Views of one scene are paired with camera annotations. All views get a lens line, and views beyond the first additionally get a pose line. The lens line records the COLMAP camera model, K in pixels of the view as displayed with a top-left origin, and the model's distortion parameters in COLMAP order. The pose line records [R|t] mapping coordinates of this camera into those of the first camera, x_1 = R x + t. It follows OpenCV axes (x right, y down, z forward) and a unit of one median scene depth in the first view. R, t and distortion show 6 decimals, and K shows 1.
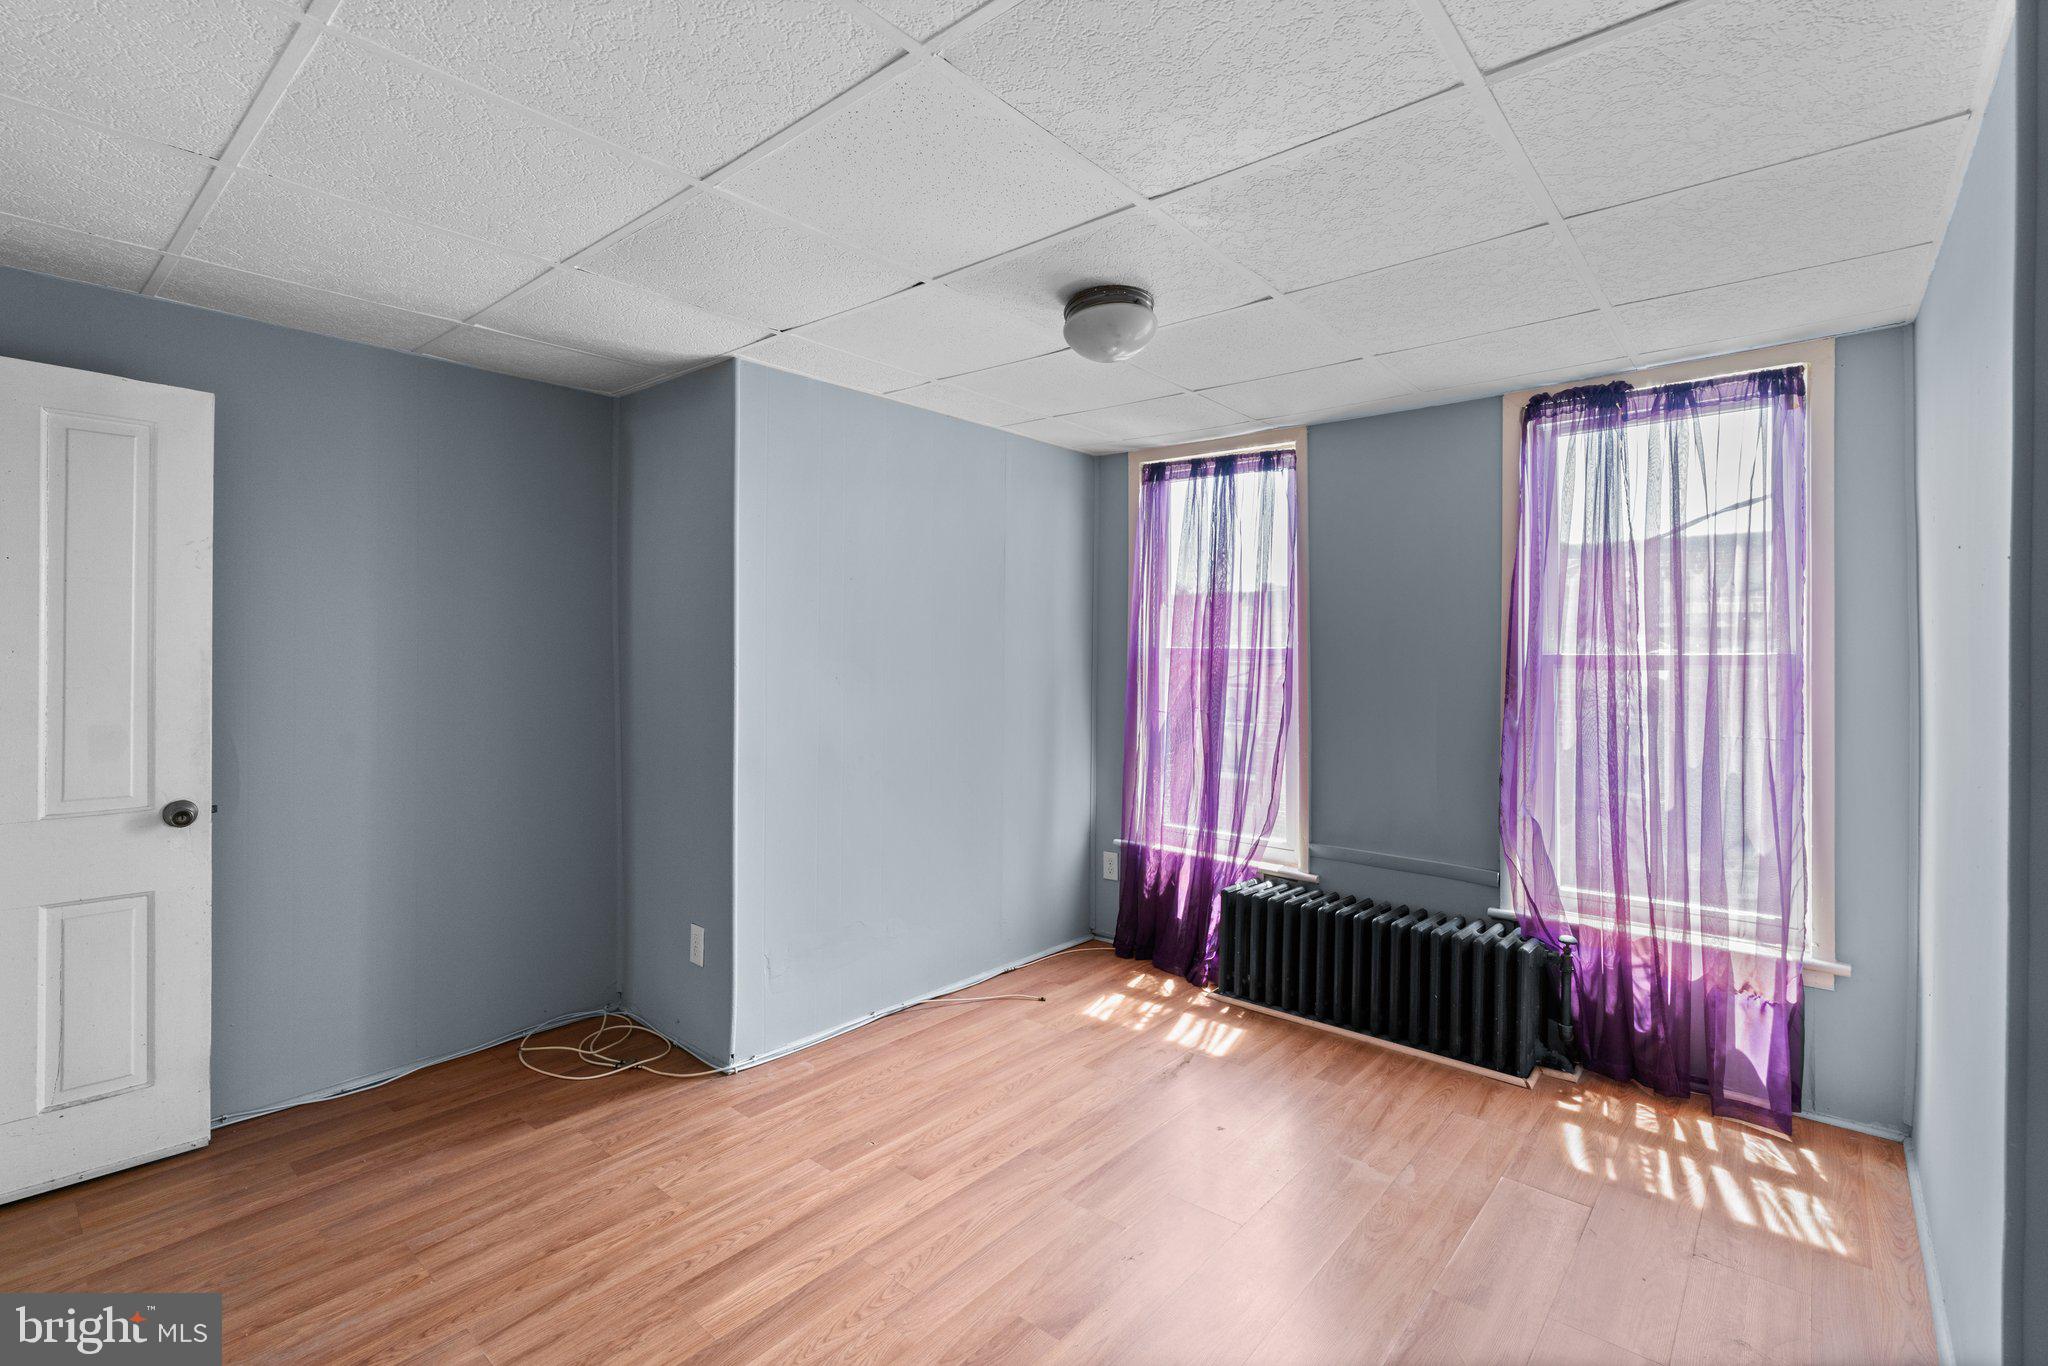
lens RADIAL K [[931.9, 0, 1024.3], [0, 931.9, 652.2], [0, 0, 1]] dist [-0.005342, 0.000610]
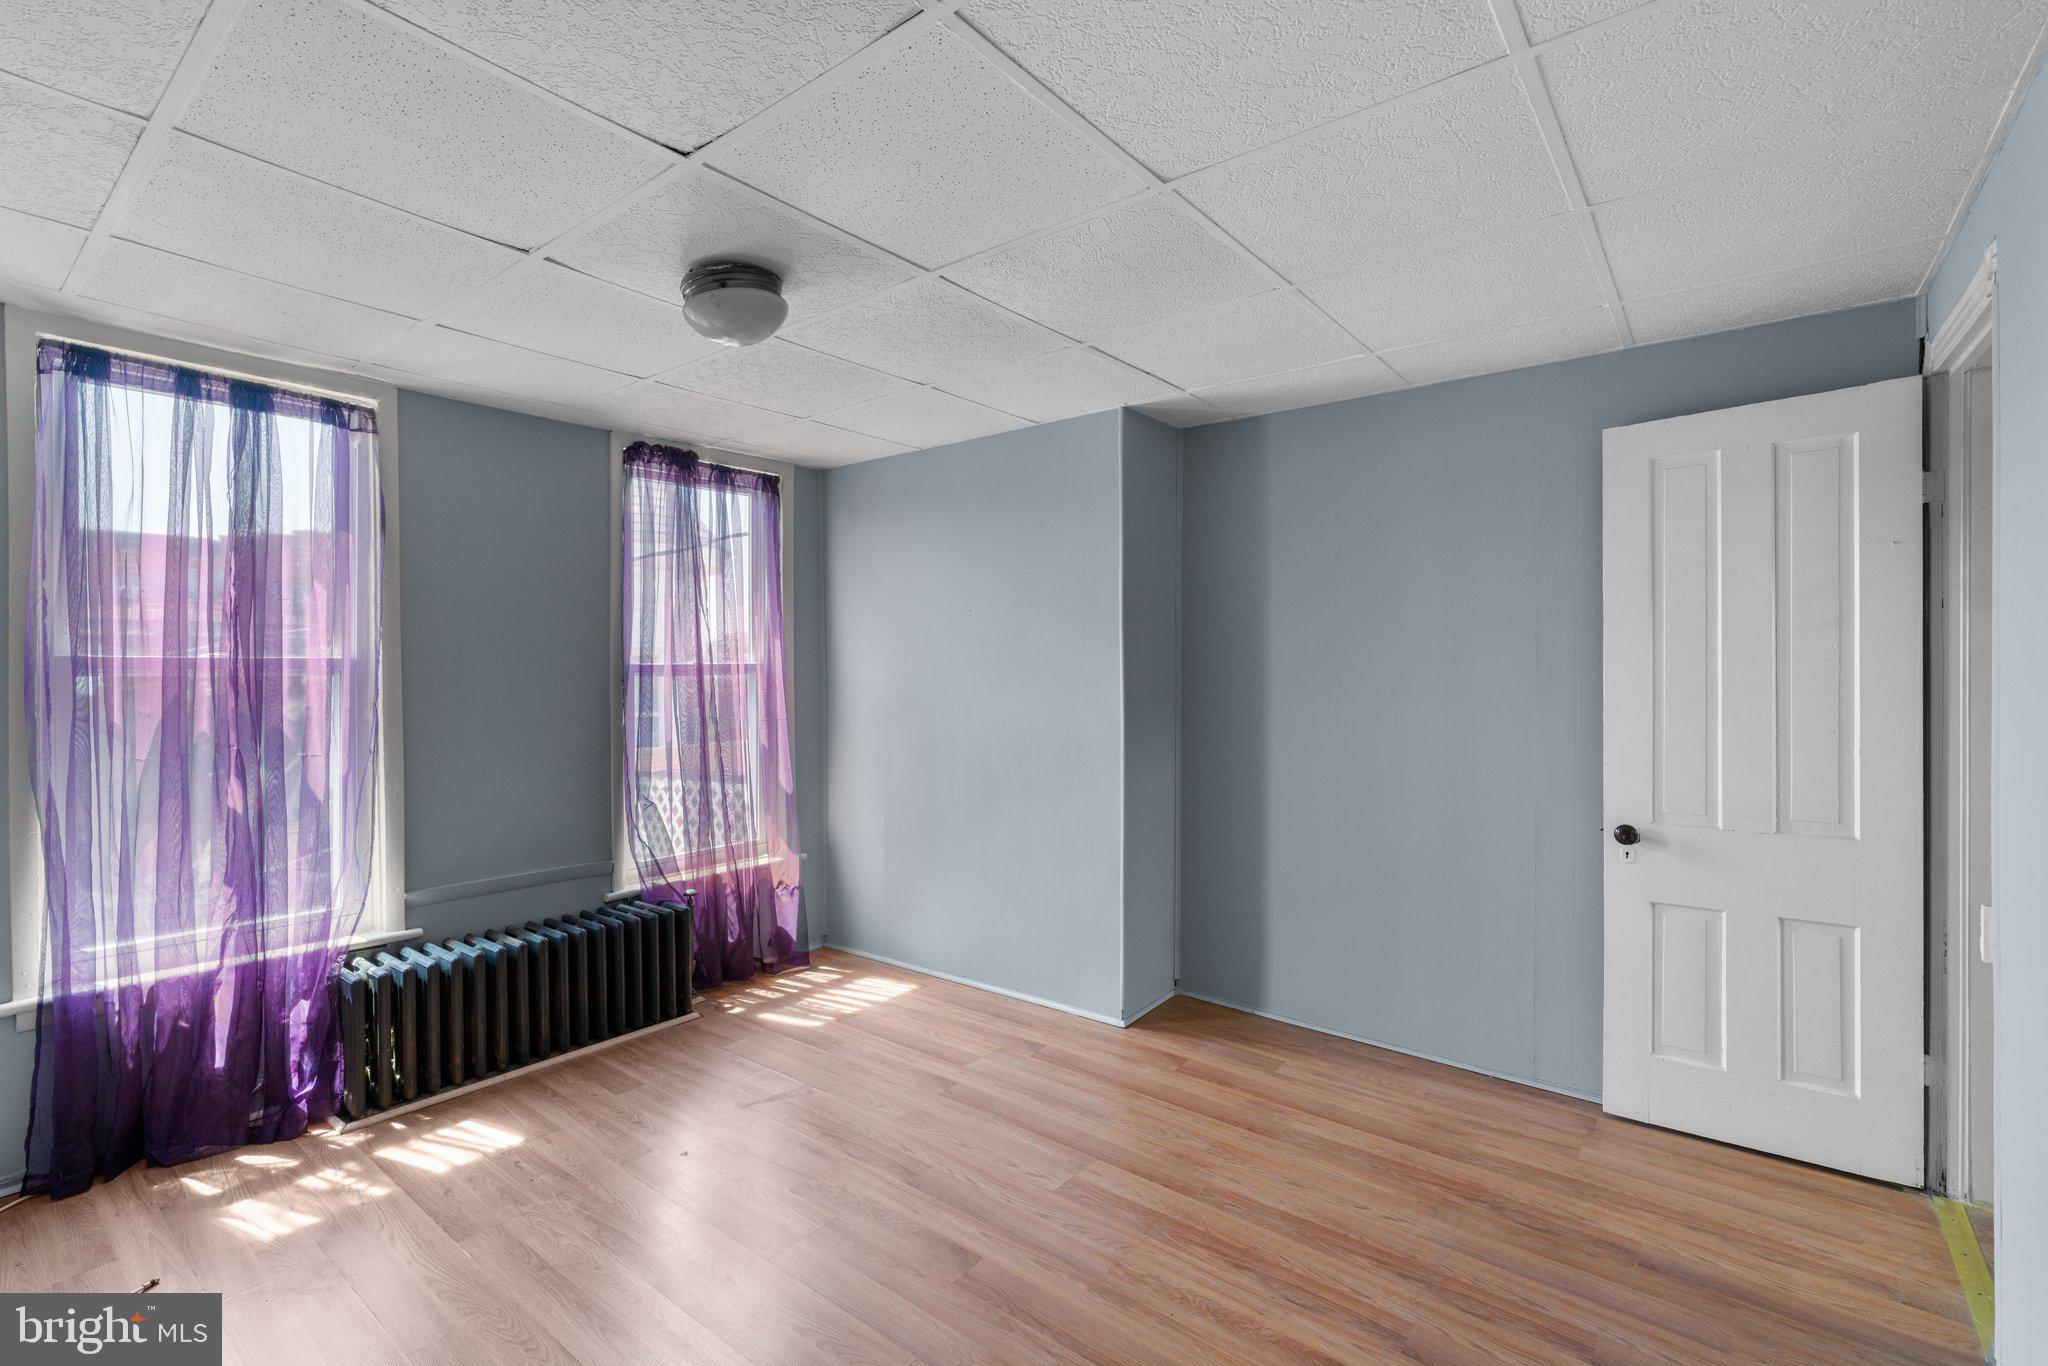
lens RADIAL K [[931.9, 0, 1024.3], [0, 931.9, 652.2], [0, 0, 1]] dist [-0.005342, 0.000610]
pose [[-0.042571, 0.006080, 0.999075, -0.754714], [0.001465, 0.999981, -0.006023, -0.004206], [-0.999092, 0.001207, -0.042579, 0.669631]]
